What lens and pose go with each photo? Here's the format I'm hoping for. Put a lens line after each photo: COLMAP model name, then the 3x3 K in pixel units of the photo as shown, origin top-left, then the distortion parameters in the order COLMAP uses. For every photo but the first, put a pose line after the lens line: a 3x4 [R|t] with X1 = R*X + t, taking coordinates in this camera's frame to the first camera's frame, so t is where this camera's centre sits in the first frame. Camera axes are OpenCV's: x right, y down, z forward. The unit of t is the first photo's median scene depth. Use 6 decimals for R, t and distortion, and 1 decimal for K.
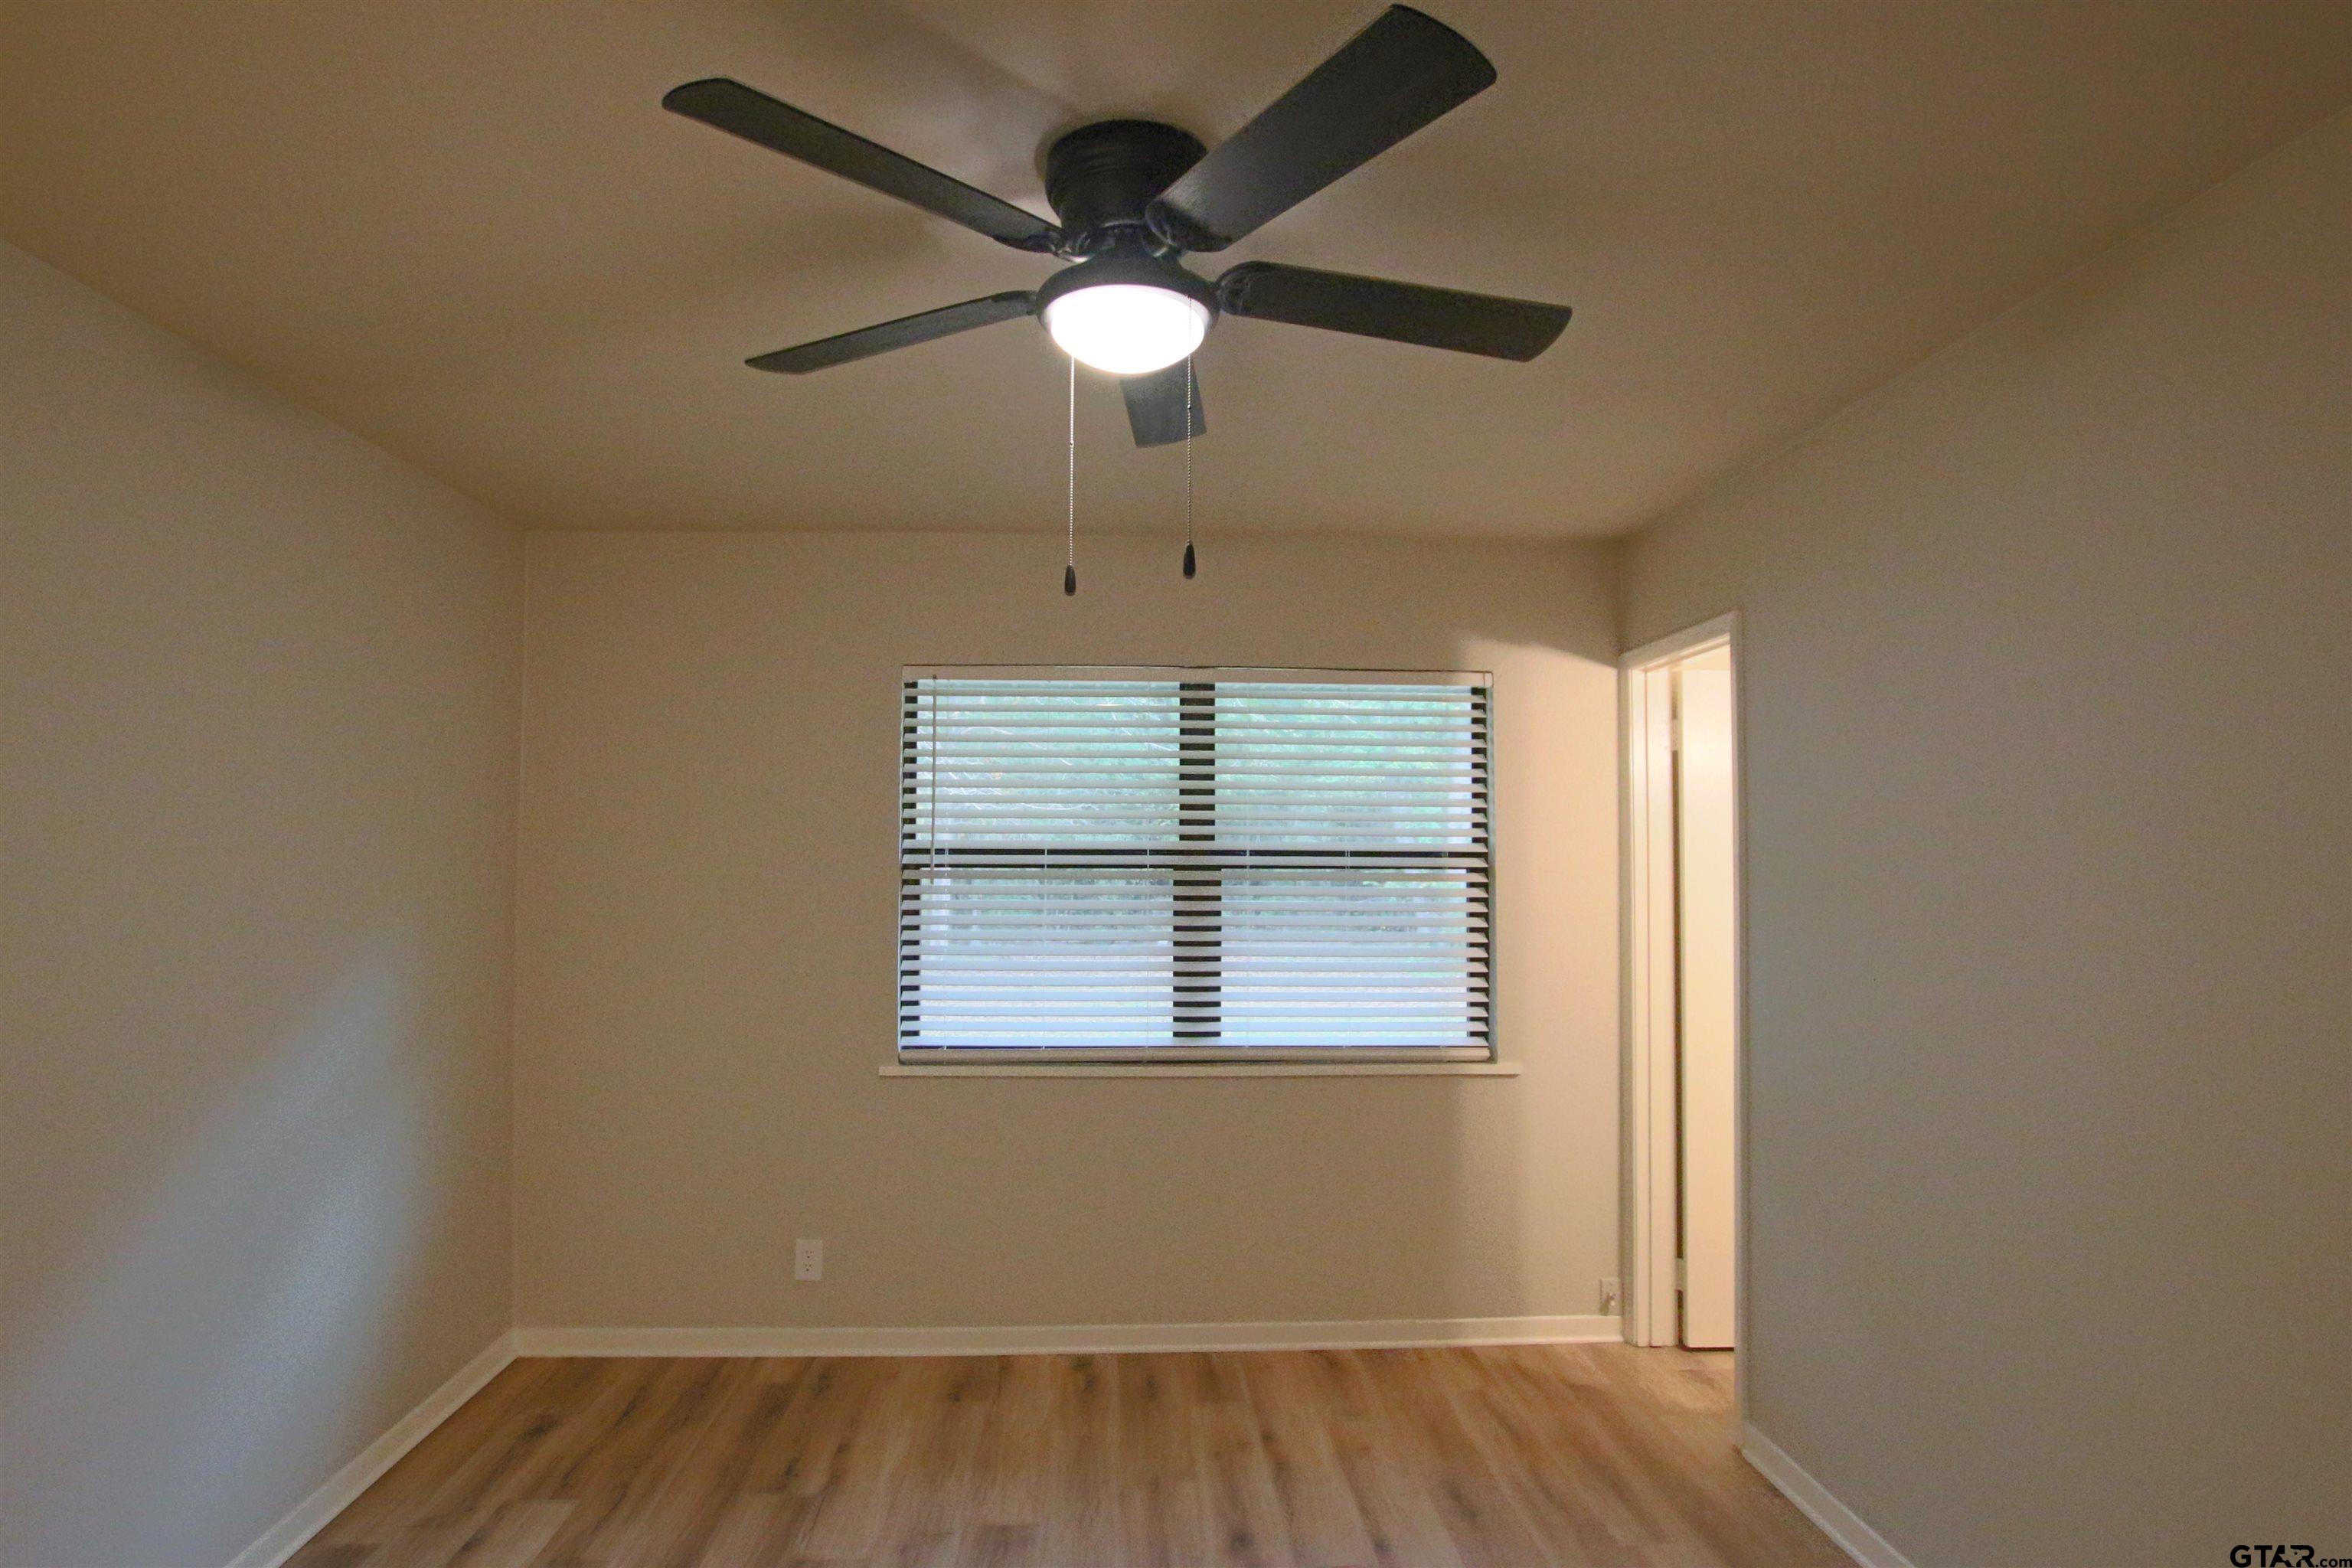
lens RADIAL K [[1263.3, 0, 1161.1], [0, 1263.3, 799.7], [0, 0, 1]] dist [-0.031166, 0.001338]
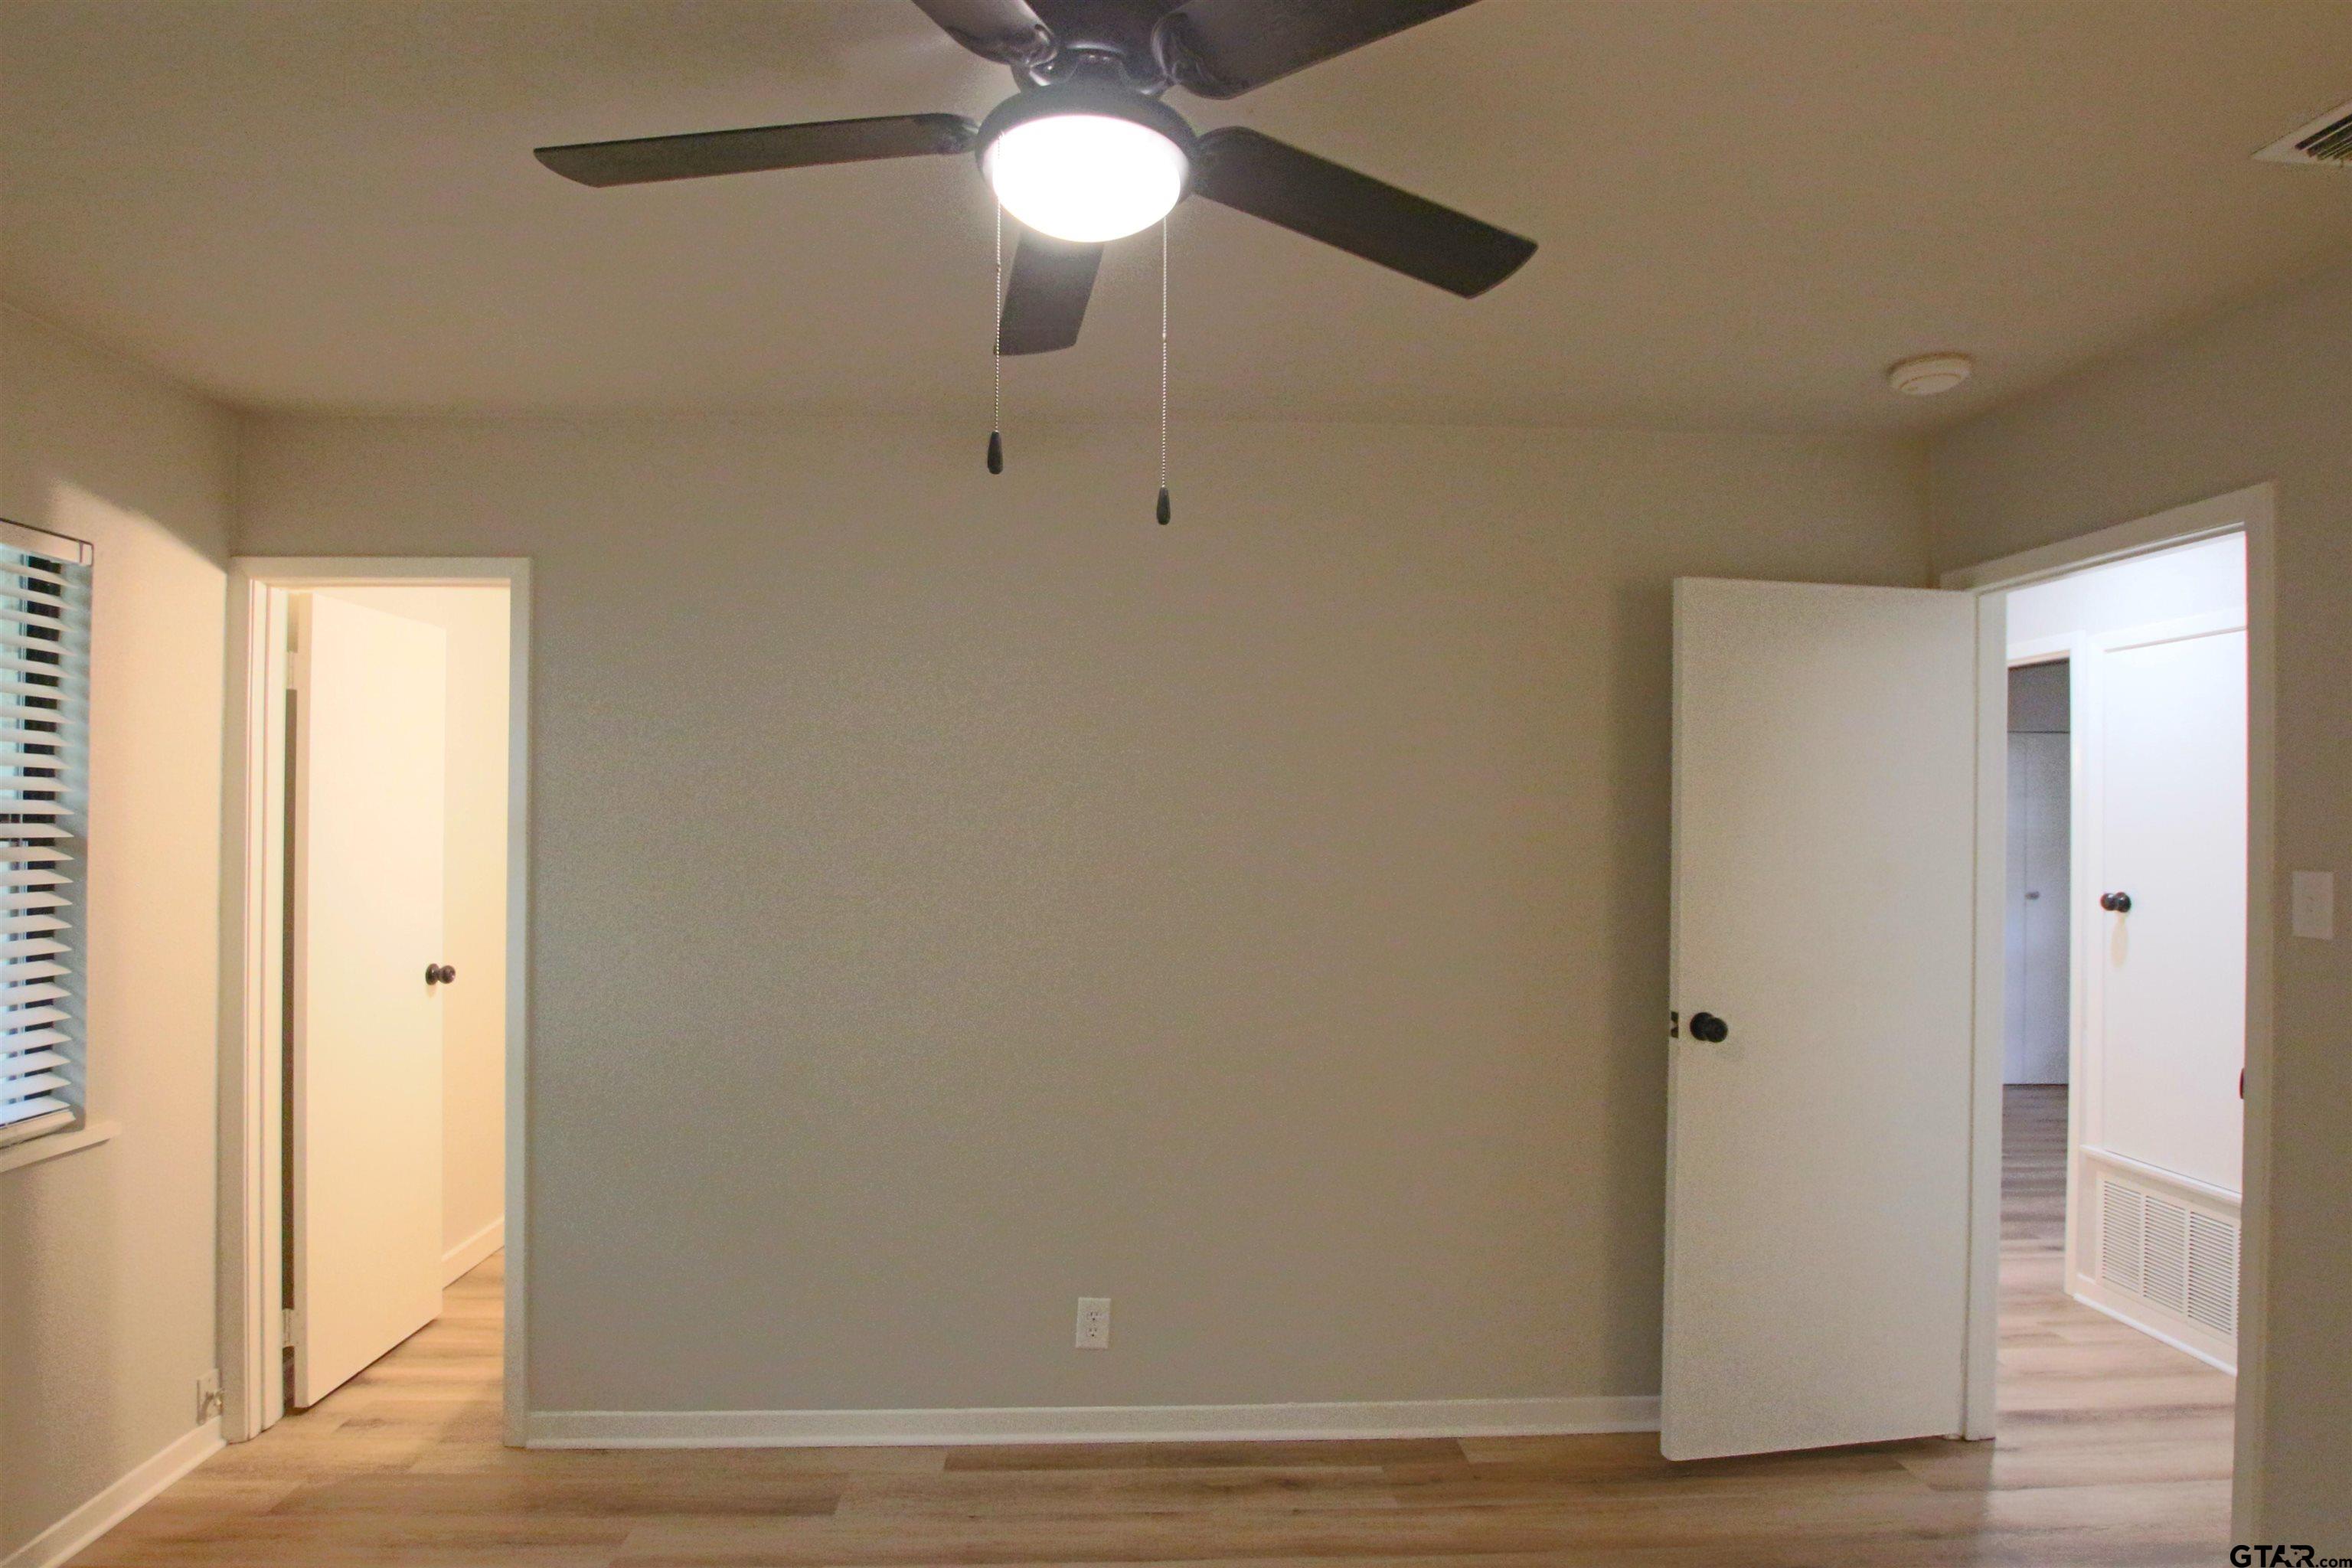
lens RADIAL K [[1263.3, 0, 1161.1], [0, 1263.3, 799.7], [0, 0, 1]] dist [-0.031166, 0.001338]
pose [[-0.009327, 0.008640, 0.999919, -0.401541], [-0.041381, 0.999103, -0.009019, 0.016435], [-0.999100, -0.041462, -0.008961, 0.443920]]
